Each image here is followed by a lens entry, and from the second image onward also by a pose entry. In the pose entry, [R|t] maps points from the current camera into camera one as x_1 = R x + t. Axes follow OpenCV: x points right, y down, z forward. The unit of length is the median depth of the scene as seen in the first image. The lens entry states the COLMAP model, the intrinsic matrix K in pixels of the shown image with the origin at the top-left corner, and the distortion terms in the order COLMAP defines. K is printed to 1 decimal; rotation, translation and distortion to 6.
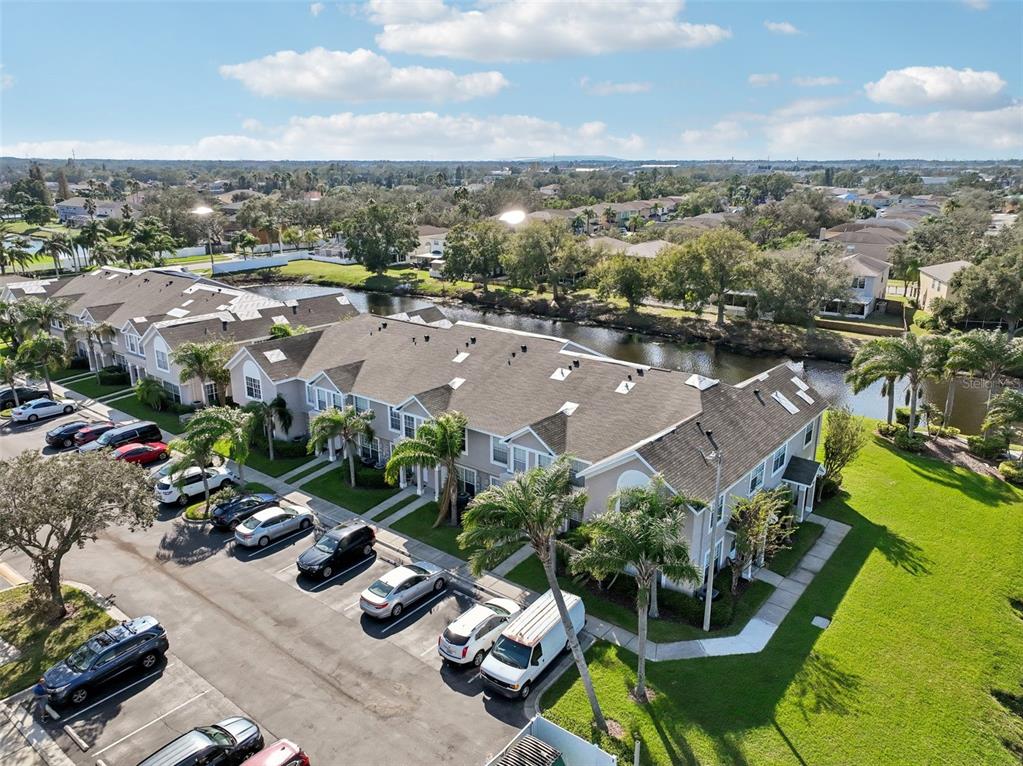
lens RADIAL K [[734.1, 0, 511.5], [0, 734.1, 379.9], [0, 0, 1]] dist [0.005481, 0.001571]
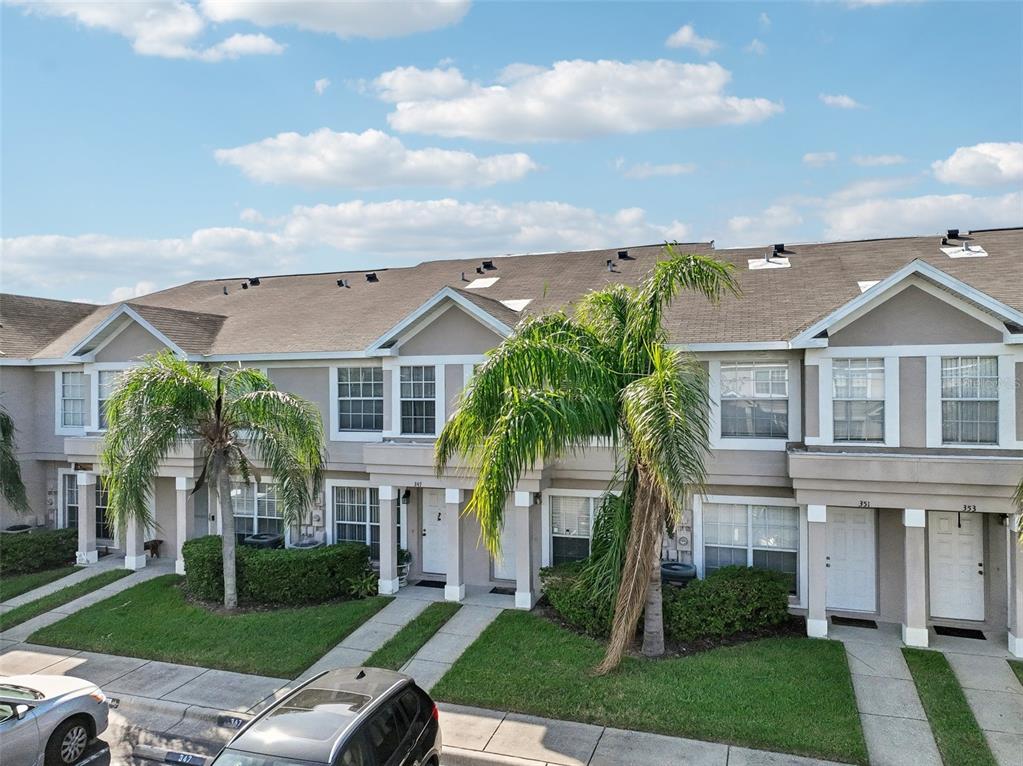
lens RADIAL K [[724.2, 0, 513.4], [0, 724.2, 382.8], [0, 0, 1]] dist [0.005550, 0.003819]
pose [[0.941018, -0.007117, 0.338281, -0.186552], [0.103476, 0.957932, -0.267693, 0.134866], [-0.322145, 0.286908, 0.902168, 0.589319]]
